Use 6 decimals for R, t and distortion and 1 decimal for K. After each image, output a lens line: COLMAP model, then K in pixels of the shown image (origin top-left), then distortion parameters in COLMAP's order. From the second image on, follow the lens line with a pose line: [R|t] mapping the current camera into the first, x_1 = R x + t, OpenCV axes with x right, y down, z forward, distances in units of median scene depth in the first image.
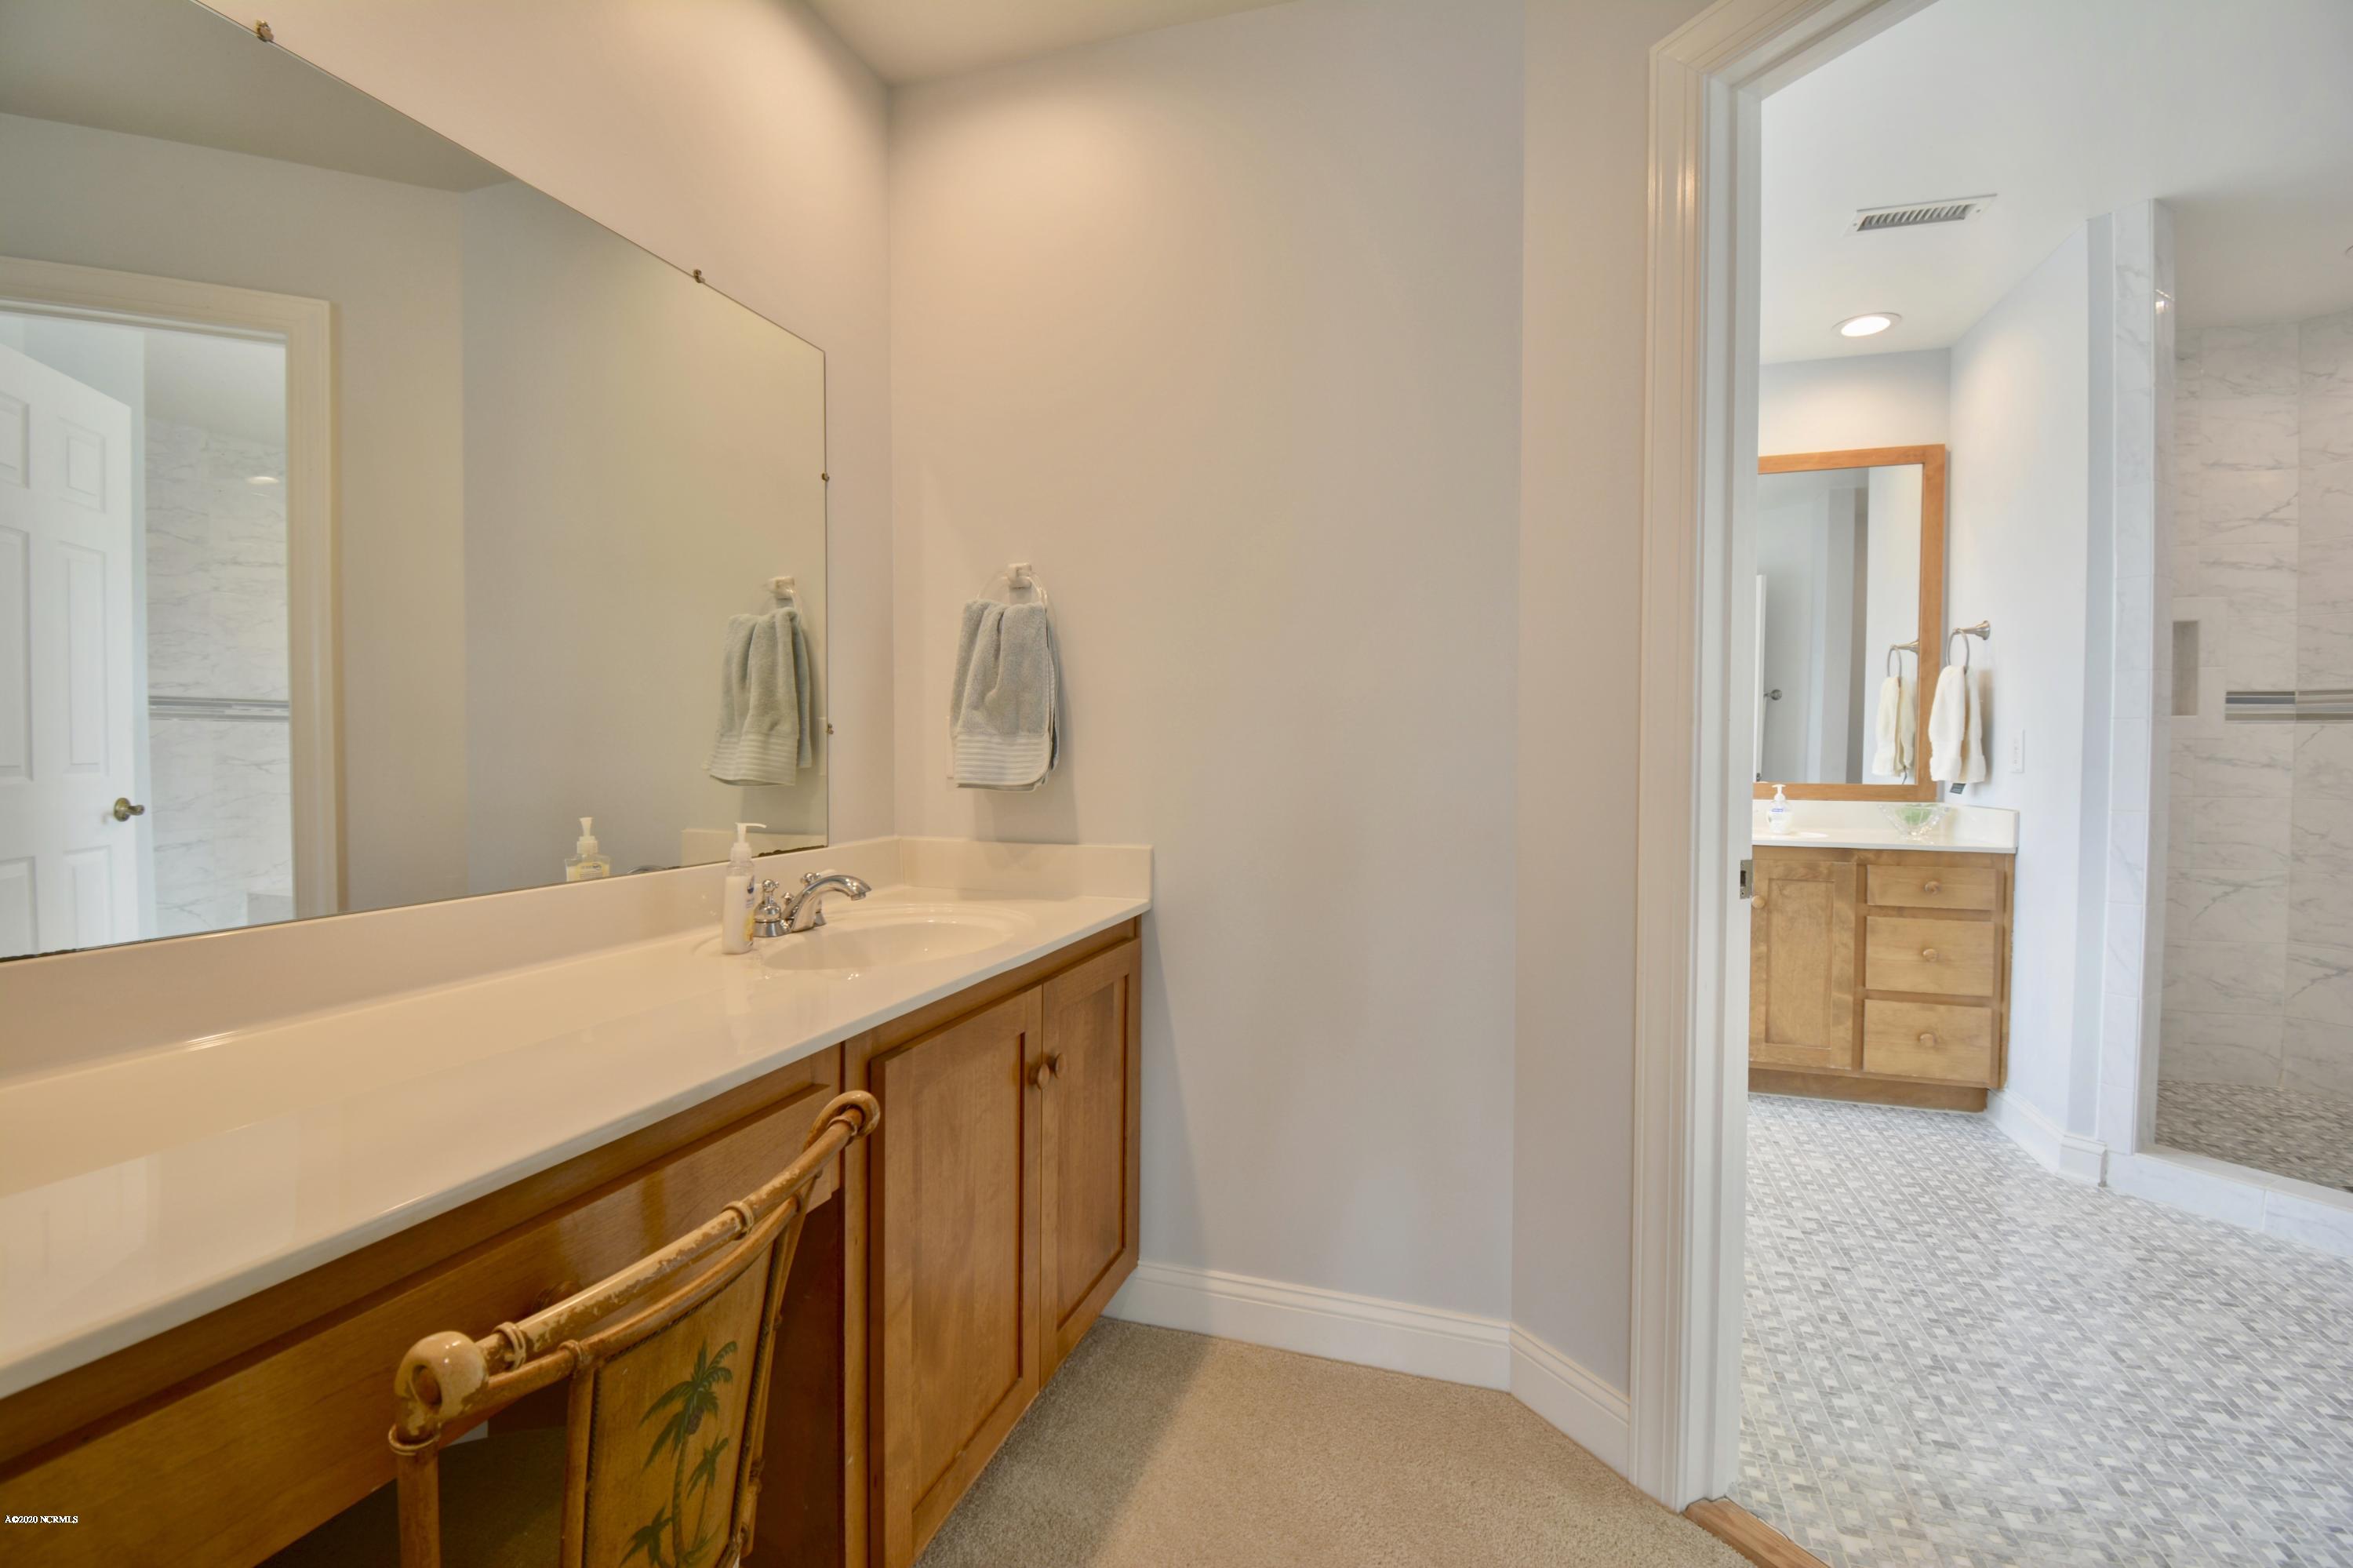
lens RADIAL K [[1049.9, 0, 1172.7], [0, 1049.9, 775.1], [0, 0, 1]] dist [0.002537, -0.014691]
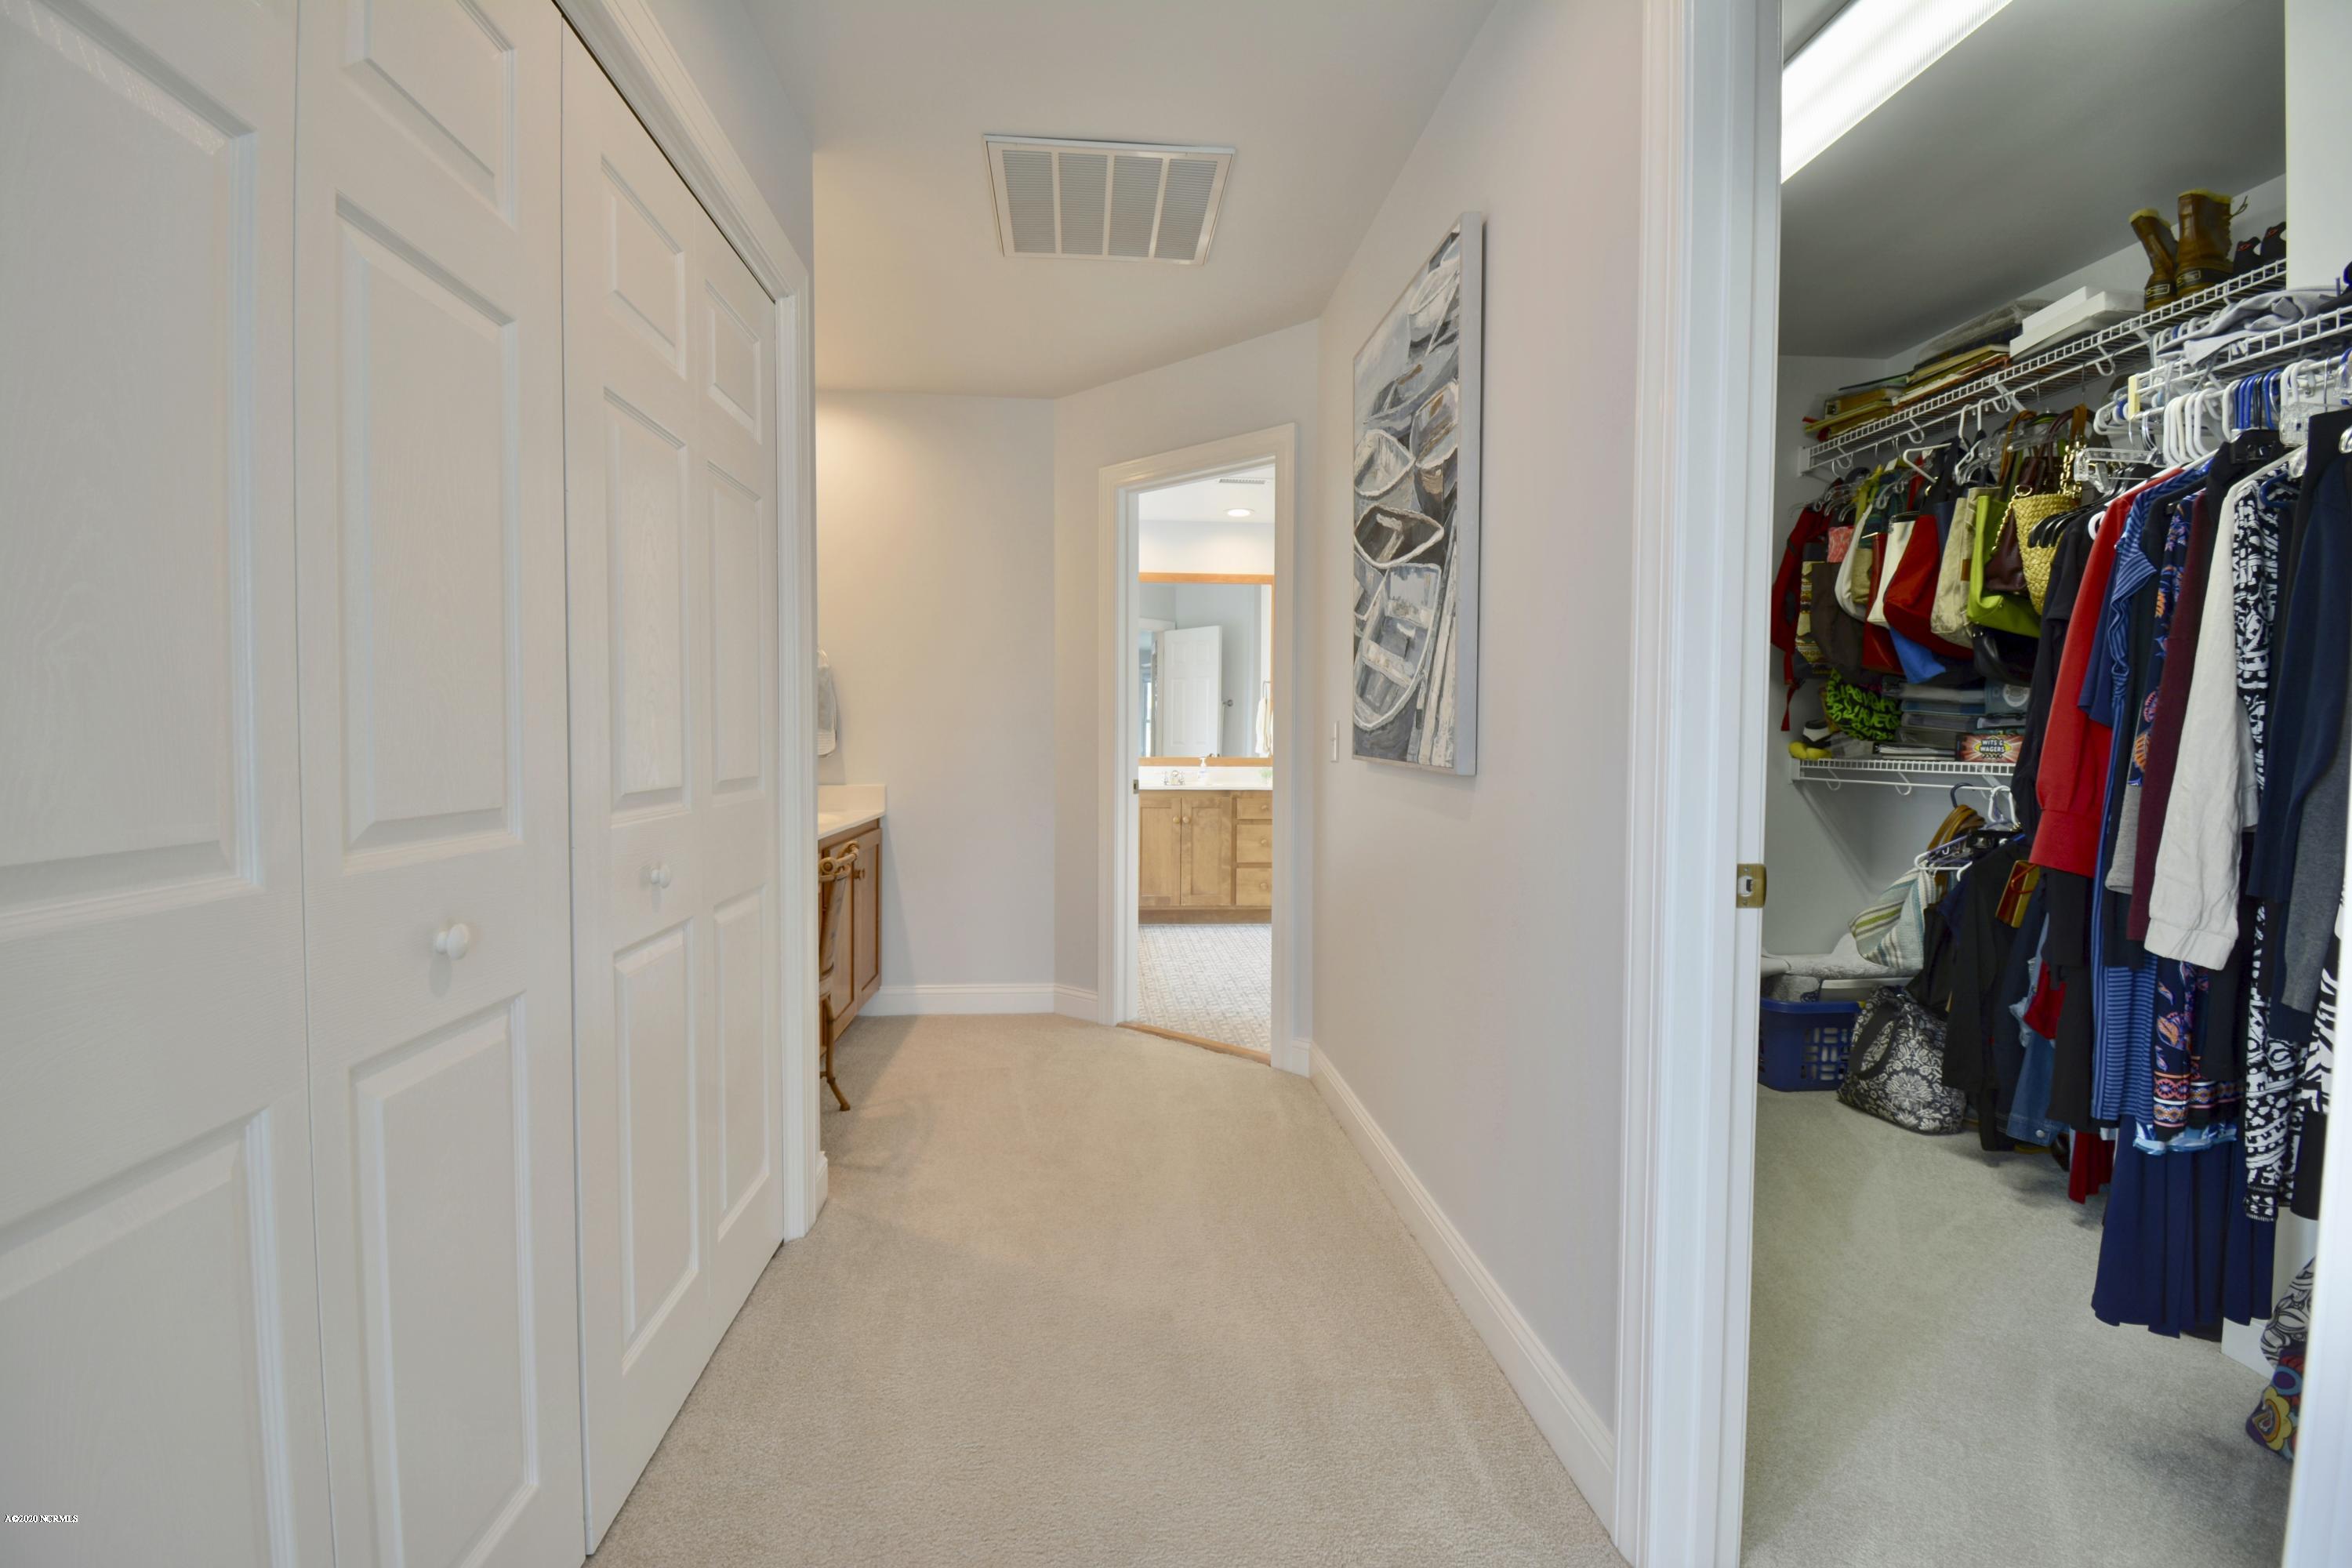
lens RADIAL K [[1049.4, 0, 1196.5], [0, 1049.4, 773.7], [0, 0, 1]] dist [0.002537, -0.014691]
pose [[0.911296, -0.011891, 0.411580, -0.196604], [0.008253, 0.999910, 0.010614, 0.018859], [-0.411669, -0.006275, 0.911312, -0.718605]]
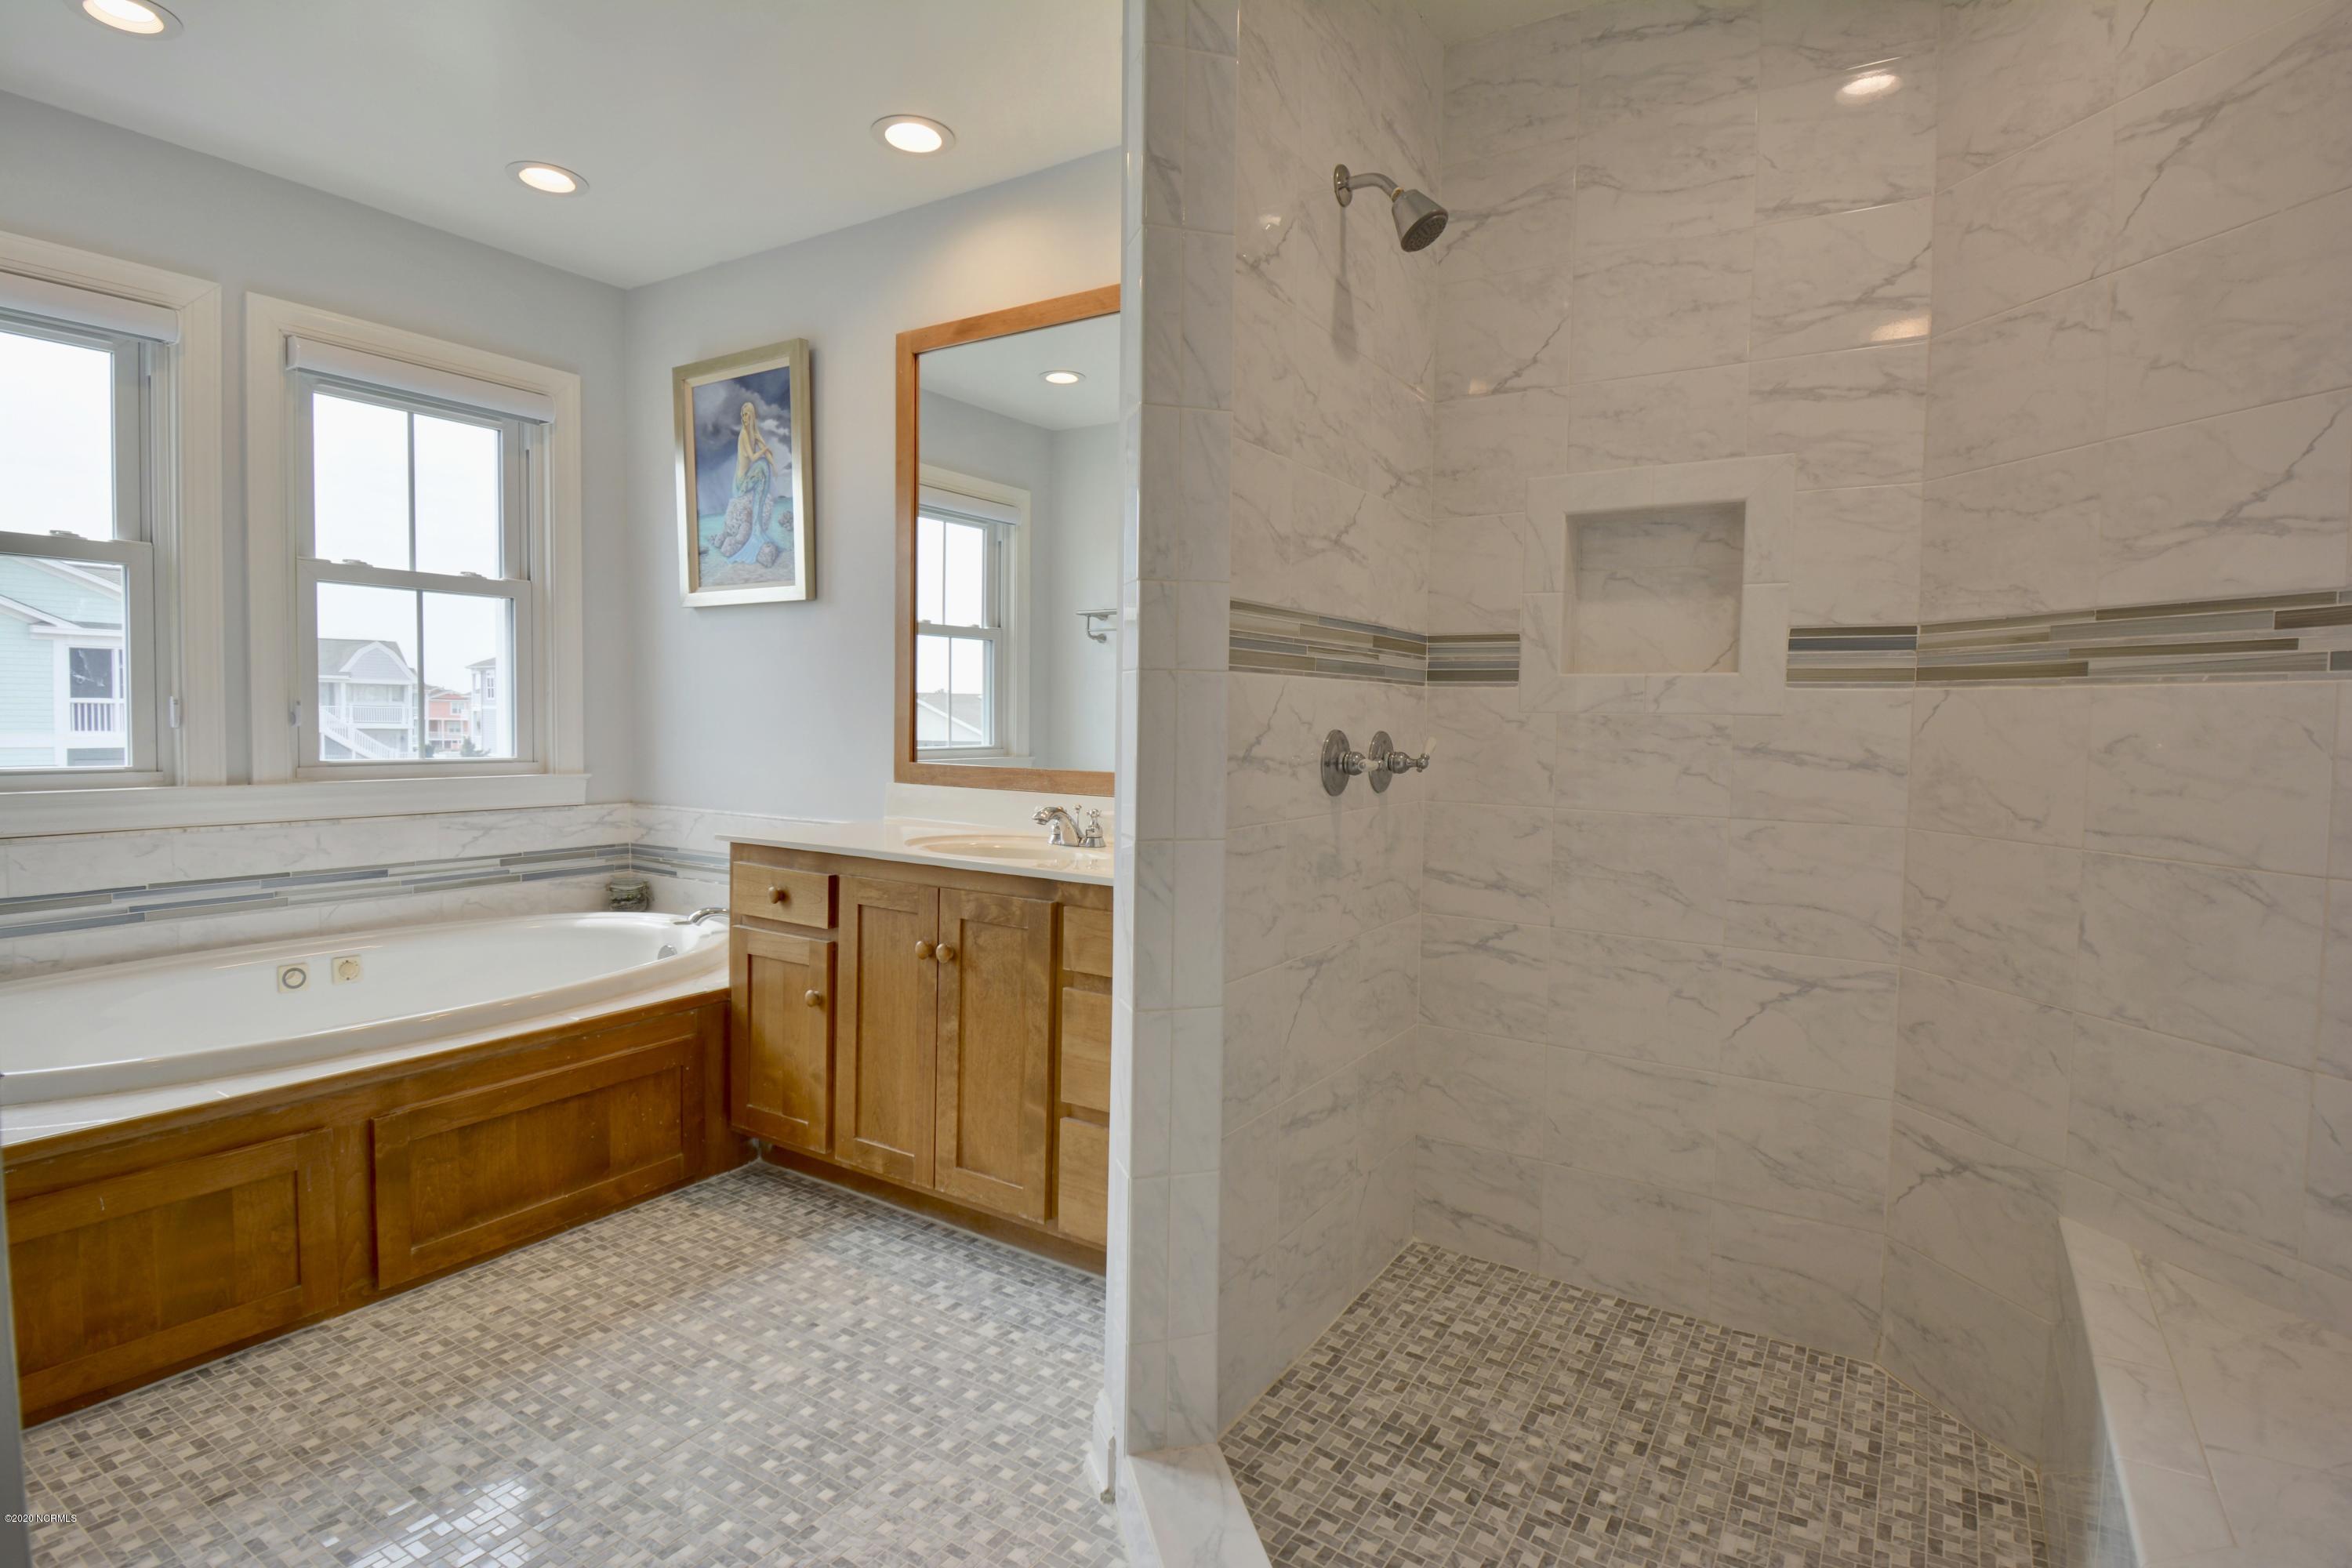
lens RADIAL K [[1188.3, 0, 1187.7], [0, 1188.3, 774.4], [0, 0, 1]] dist [0.004917, -0.017190]
pose [[0.967303, 0.027060, -0.252177, 0.896525], [-0.022113, 0.999504, 0.022432, -0.011000], [0.252659, -0.016123, 0.967421, 0.323427]]
